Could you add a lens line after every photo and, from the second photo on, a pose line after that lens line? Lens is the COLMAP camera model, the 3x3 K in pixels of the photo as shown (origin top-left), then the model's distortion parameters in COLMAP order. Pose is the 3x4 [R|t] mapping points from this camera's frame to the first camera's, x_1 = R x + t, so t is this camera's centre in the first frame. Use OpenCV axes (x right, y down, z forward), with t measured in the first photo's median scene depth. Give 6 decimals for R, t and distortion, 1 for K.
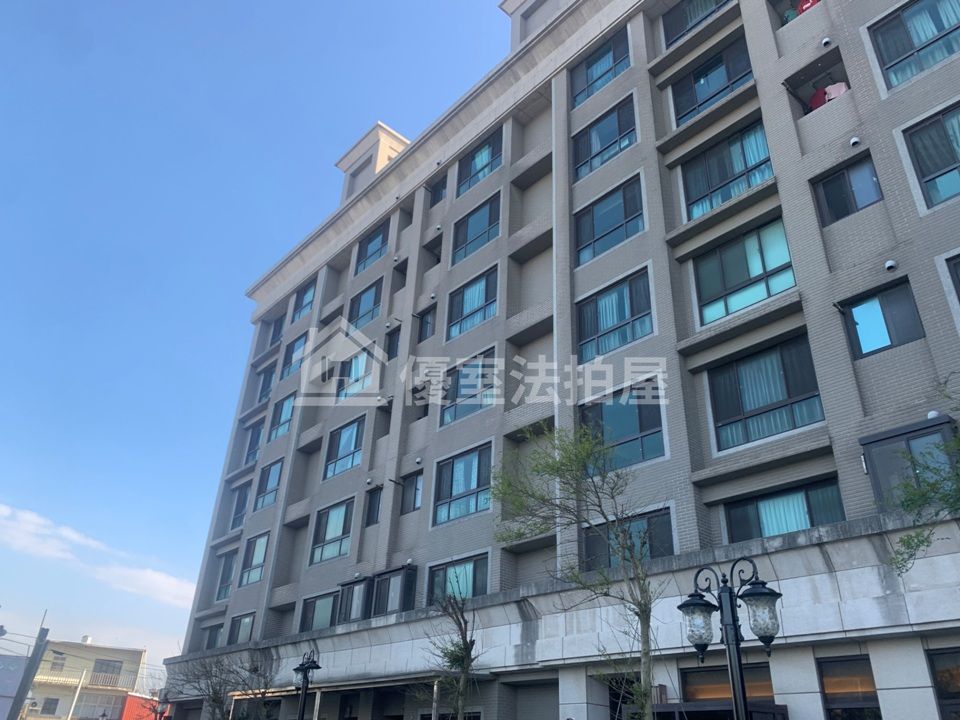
lens RADIAL K [[730.0, 0, 477.0], [0, 730.0, 371.4], [0, 0, 1]] dist [0.009491, -0.007574]
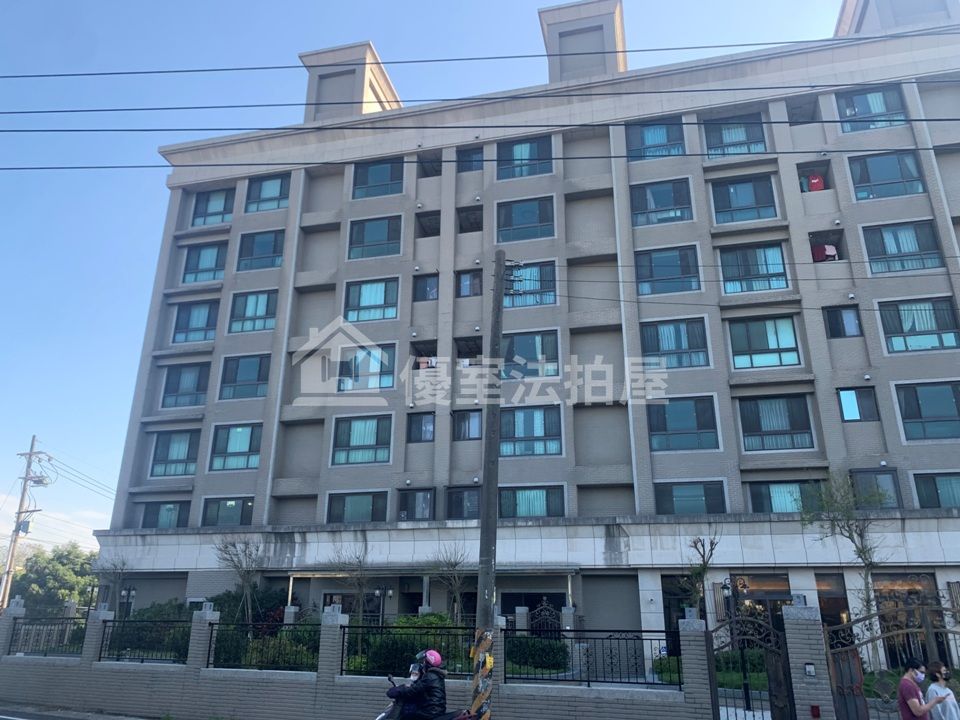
lens RADIAL K [[733.1, 0, 469.1], [0, 733.1, 350.5], [0, 0, 1]] dist [0.020097, -0.025773]
pose [[0.829818, 0.166079, 0.532747, -0.967733], [-0.248555, 0.964756, 0.086402, -0.087328], [-0.499621, -0.204115, 0.841852, -0.063118]]
